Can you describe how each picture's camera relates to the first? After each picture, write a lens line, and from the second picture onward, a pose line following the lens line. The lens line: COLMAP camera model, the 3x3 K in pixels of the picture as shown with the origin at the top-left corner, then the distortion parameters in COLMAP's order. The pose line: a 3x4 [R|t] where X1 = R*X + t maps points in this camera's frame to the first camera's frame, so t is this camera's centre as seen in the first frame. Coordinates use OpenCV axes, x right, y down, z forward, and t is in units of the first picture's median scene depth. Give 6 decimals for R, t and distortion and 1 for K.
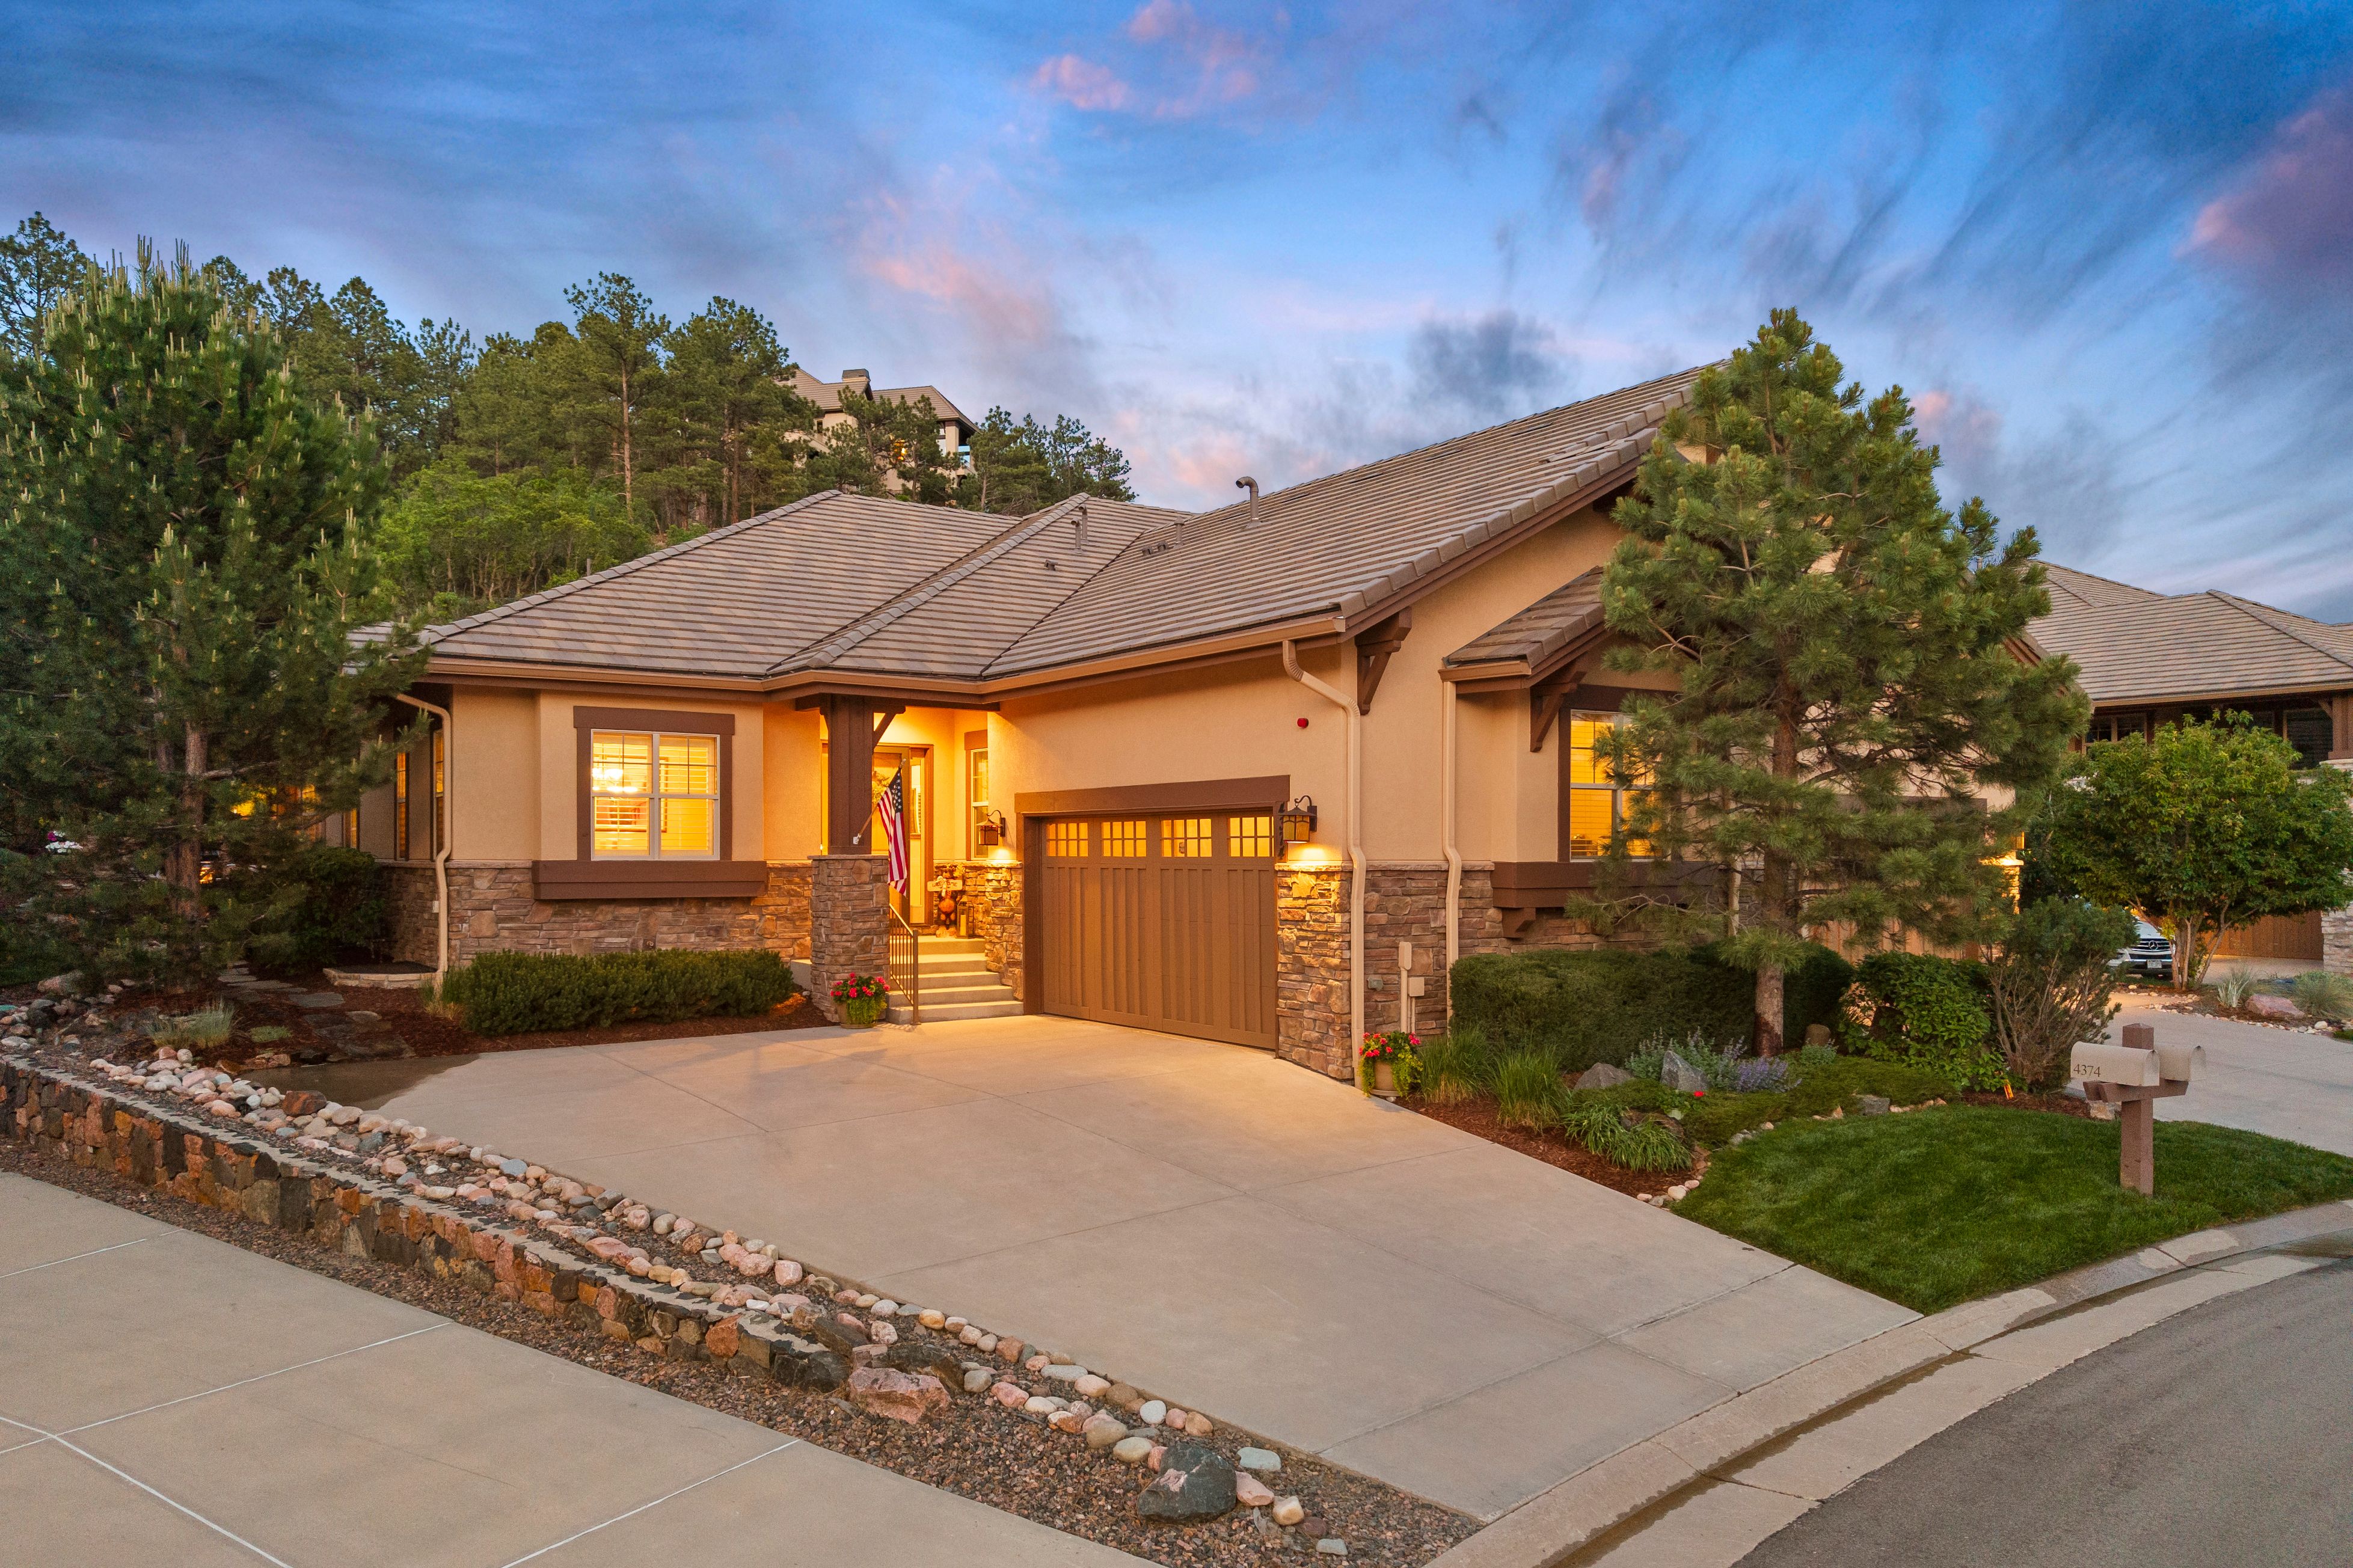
lens RADIAL K [[1617.4, 0, 1132.5], [0, 1617.4, 822.3], [0, 0, 1]] dist [0.007932, 0.000969]
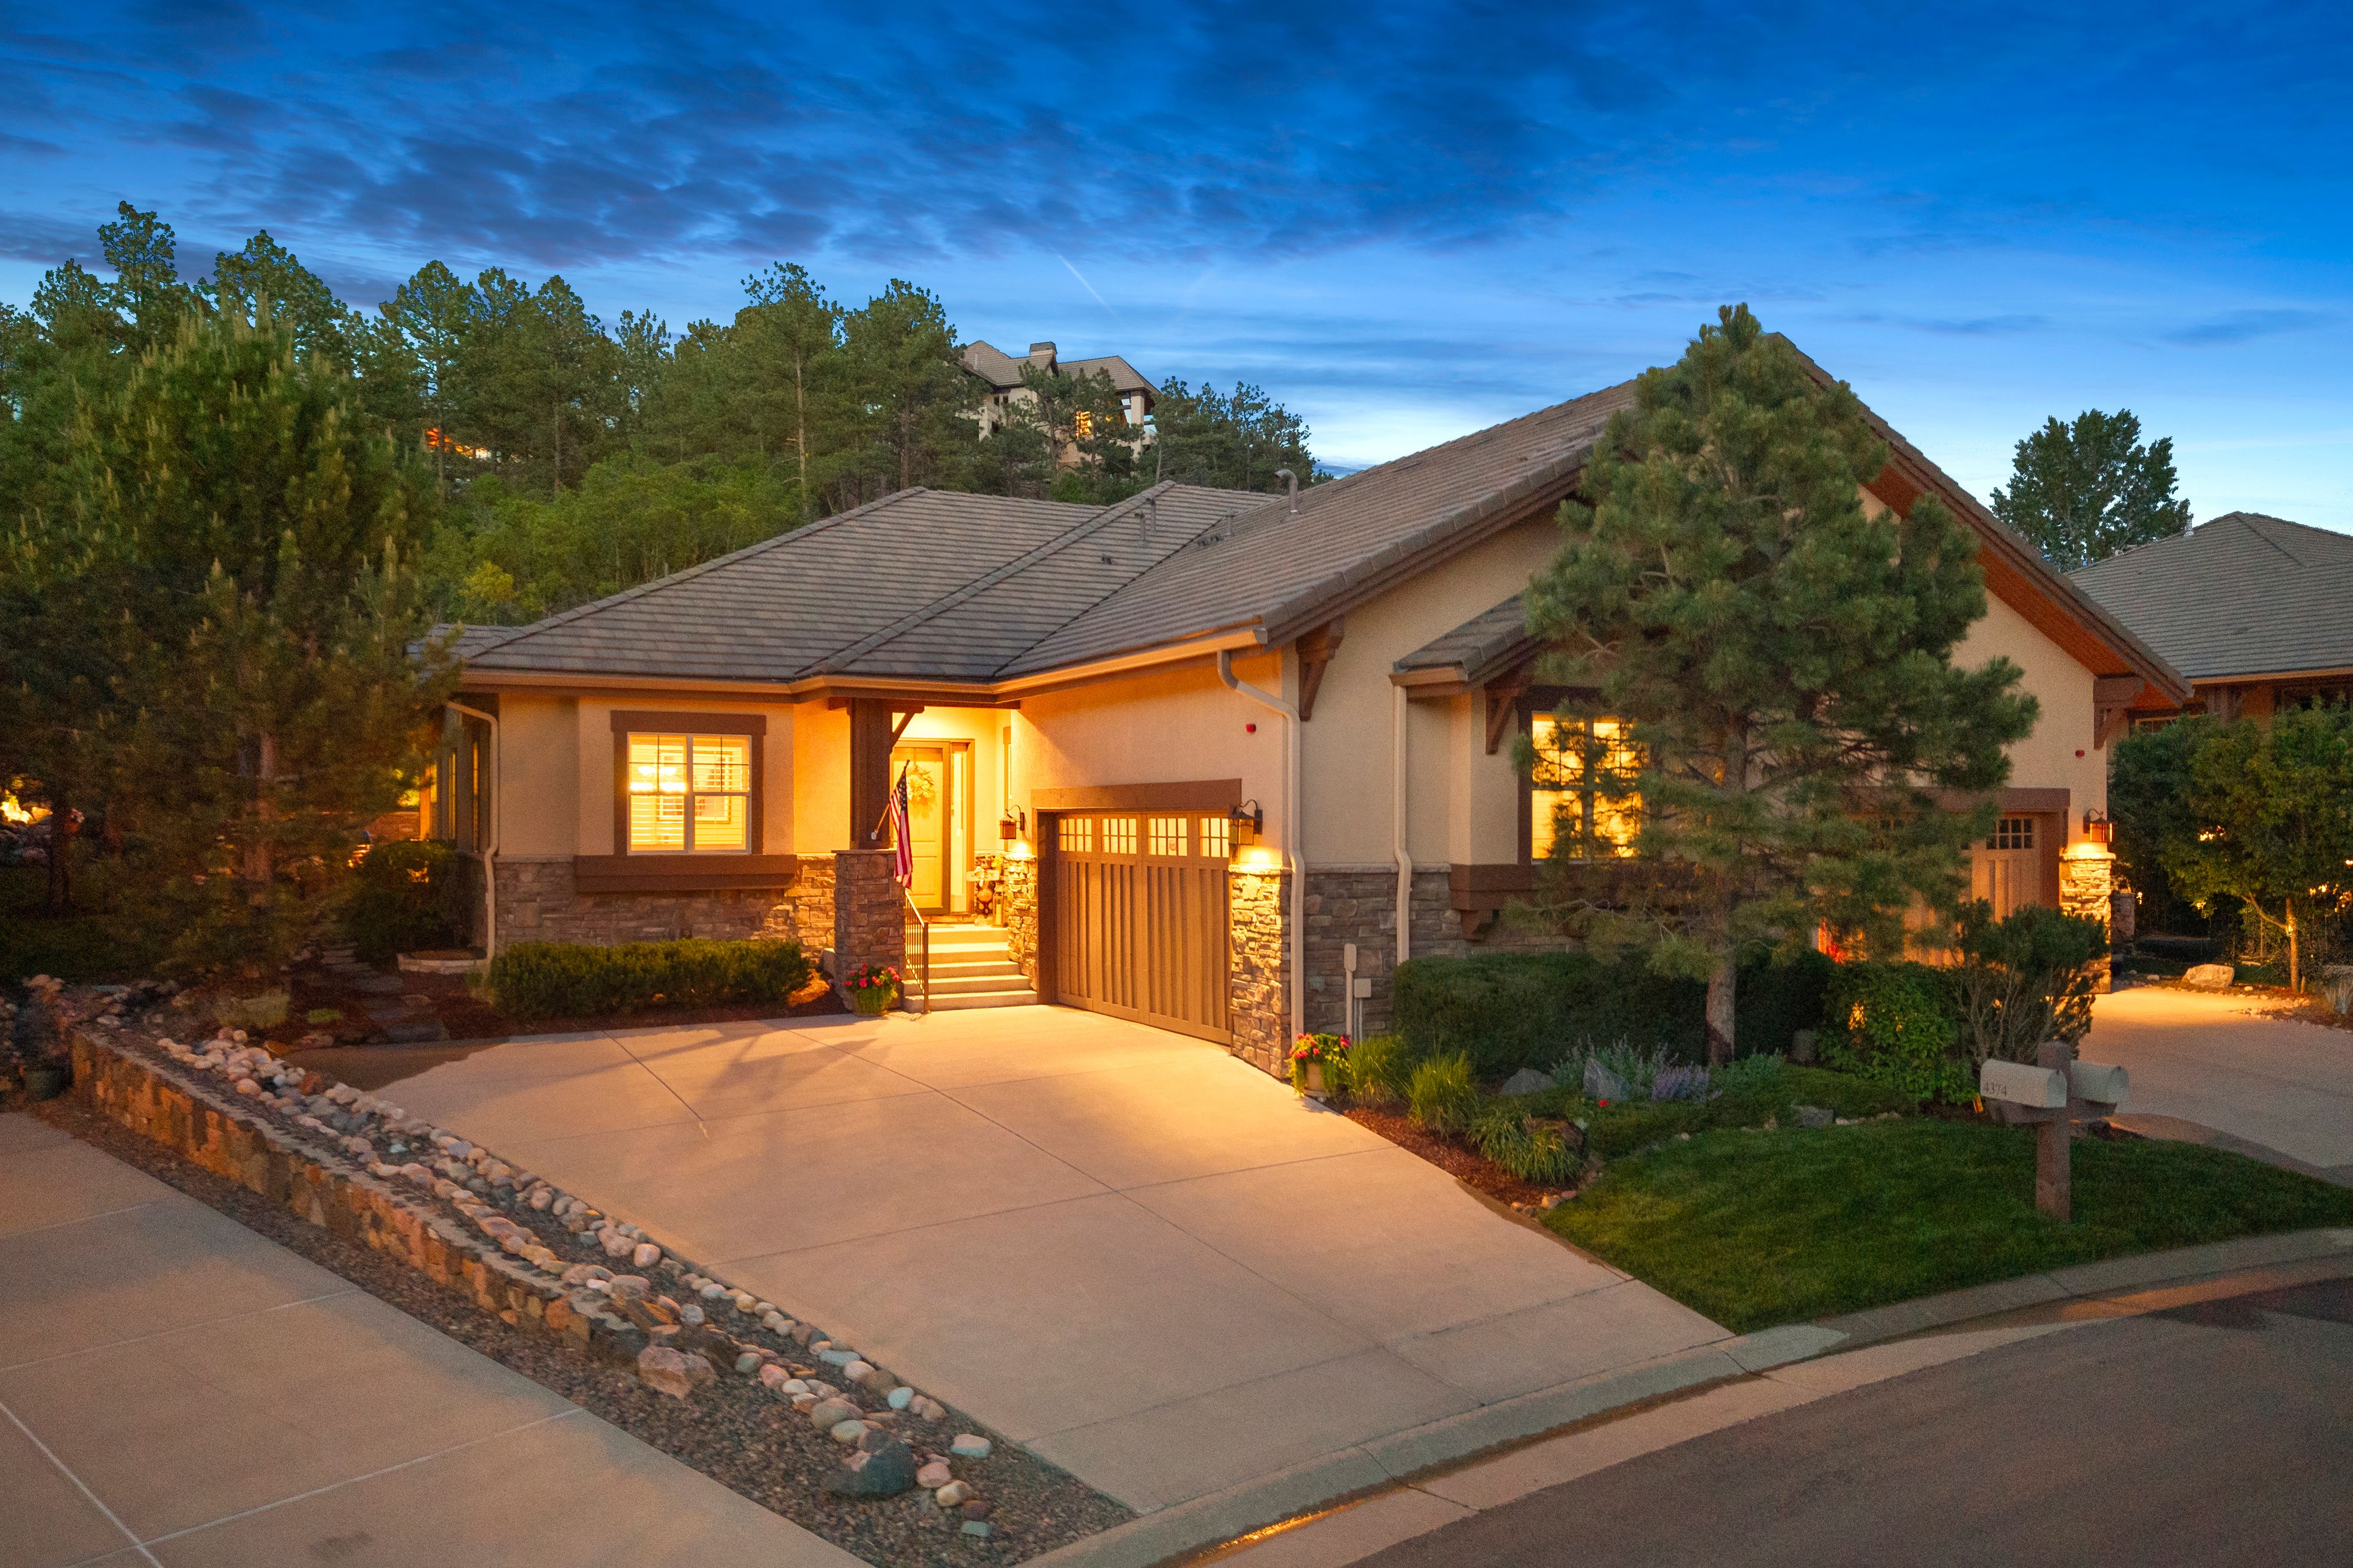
lens RADIAL K [[1646.4, 0, 1141.7], [0, 1646.4, 791.5], [0, 0, 1]] dist [0.016153, 0.000392]
pose [[0.991634, -0.002099, -0.129065, 0.169246], [0.002320, 0.999996, 0.001558, -0.023054], [0.129061, -0.001844, 0.991635, -0.039915]]
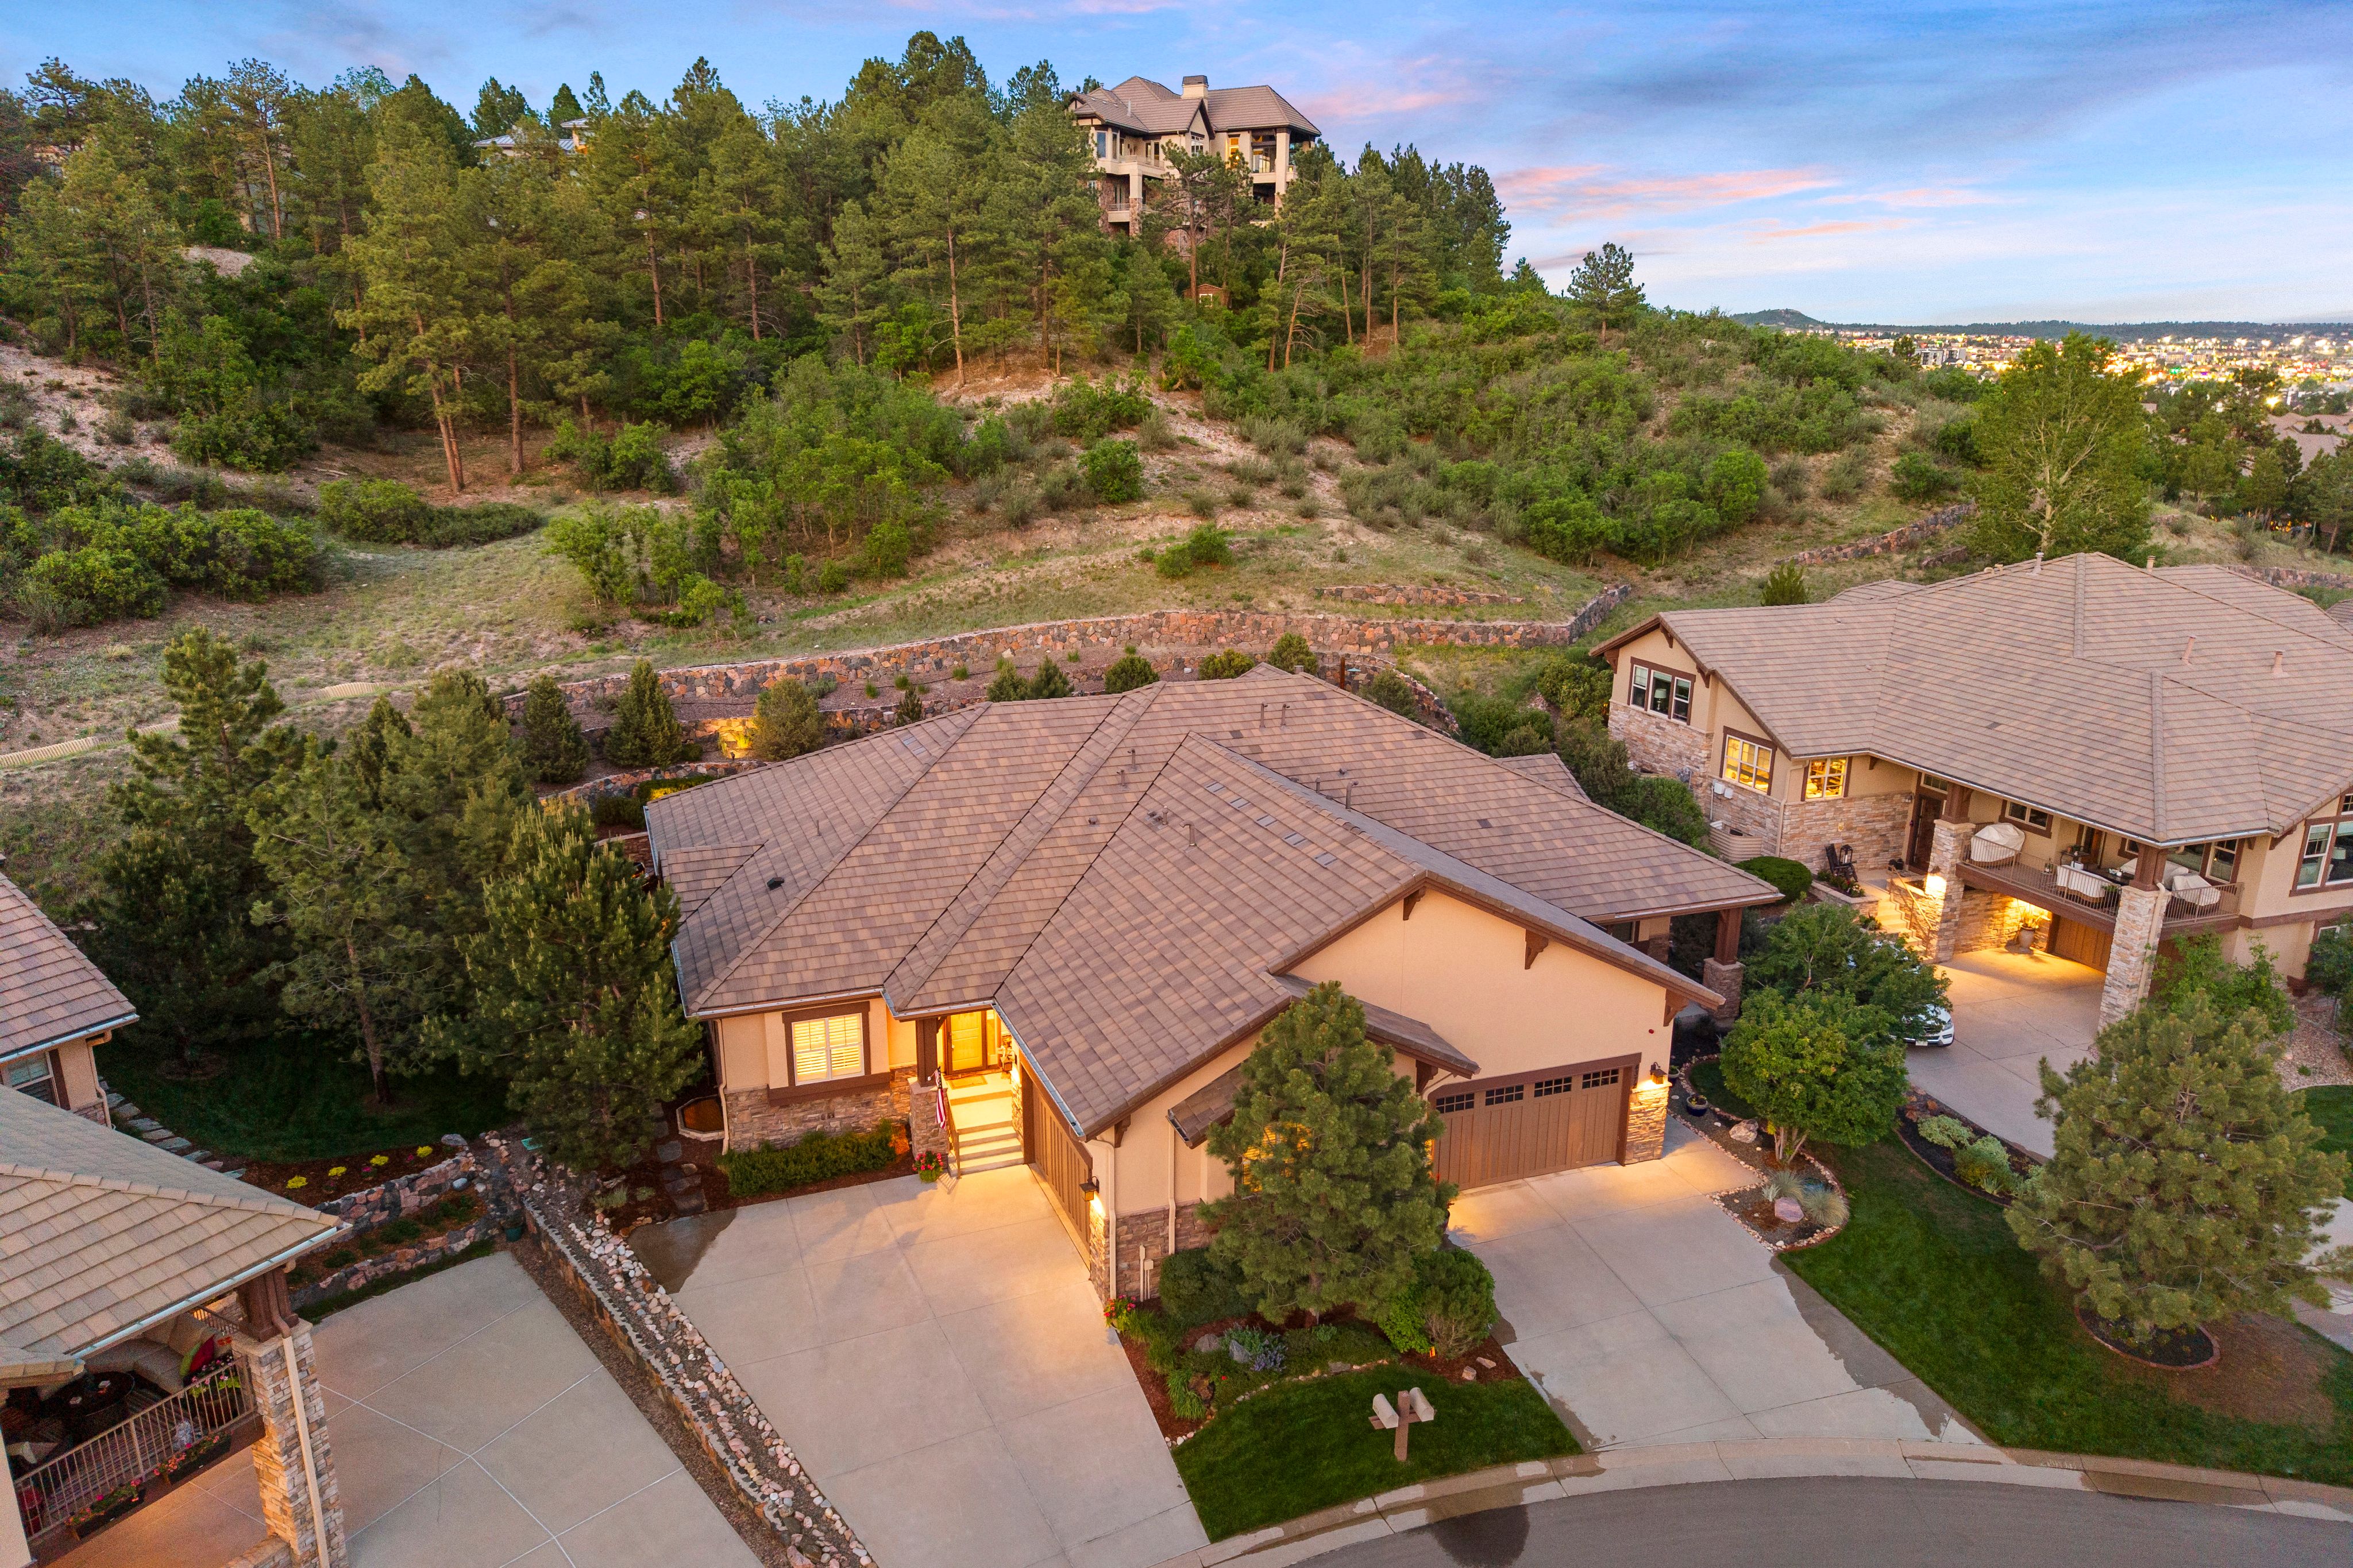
lens RADIAL K [[1567.3, 0, 1212.5], [0, 1567.3, 774.4], [0, 0, 1]] dist [0.013474, 0.001432]
pose [[0.977791, 0.067936, -0.198265, 0.593922], [-0.010255, 0.960381, 0.278501, -1.025736], [0.209330, -0.270282, 0.939749, -0.662725]]
